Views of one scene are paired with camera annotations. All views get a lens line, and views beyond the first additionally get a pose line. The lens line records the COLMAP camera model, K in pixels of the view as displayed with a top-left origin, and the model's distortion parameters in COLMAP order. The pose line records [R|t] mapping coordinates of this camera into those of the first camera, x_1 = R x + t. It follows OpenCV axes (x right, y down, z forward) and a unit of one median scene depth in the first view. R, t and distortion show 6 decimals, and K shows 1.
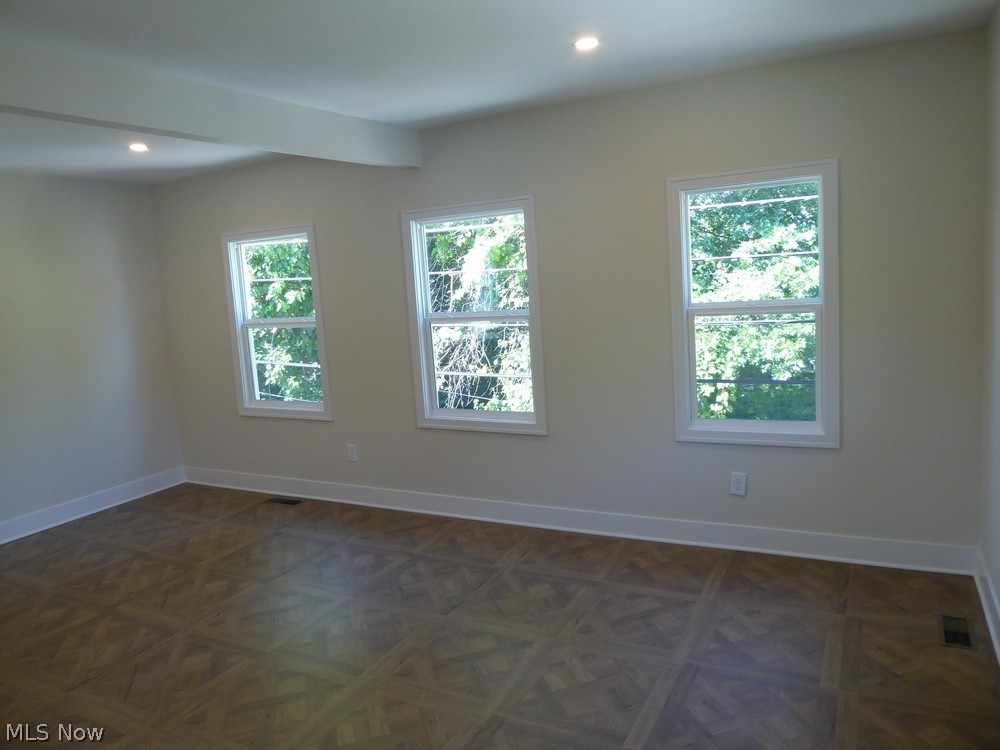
lens RADIAL K [[772.0, 0, 527.1], [0, 772.0, 373.6], [0, 0, 1]] dist [-0.062294, 0.000797]
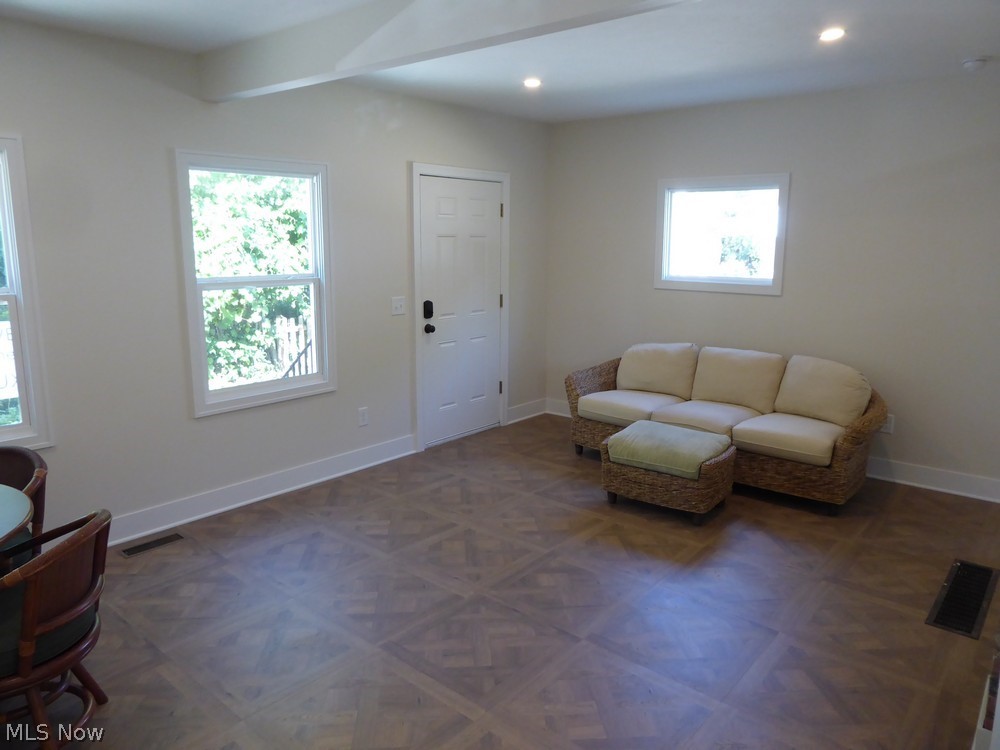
lens RADIAL K [[772.0, 0, 527.1], [0, 772.0, 373.6], [0, 0, 1]] dist [-0.062294, 0.000797]
pose [[0.147142, -0.112548, 0.982691, -1.044629], [0.128678, 0.987240, 0.093801, -0.010192], [-0.980709, 0.112649, 0.159747, 0.582739]]
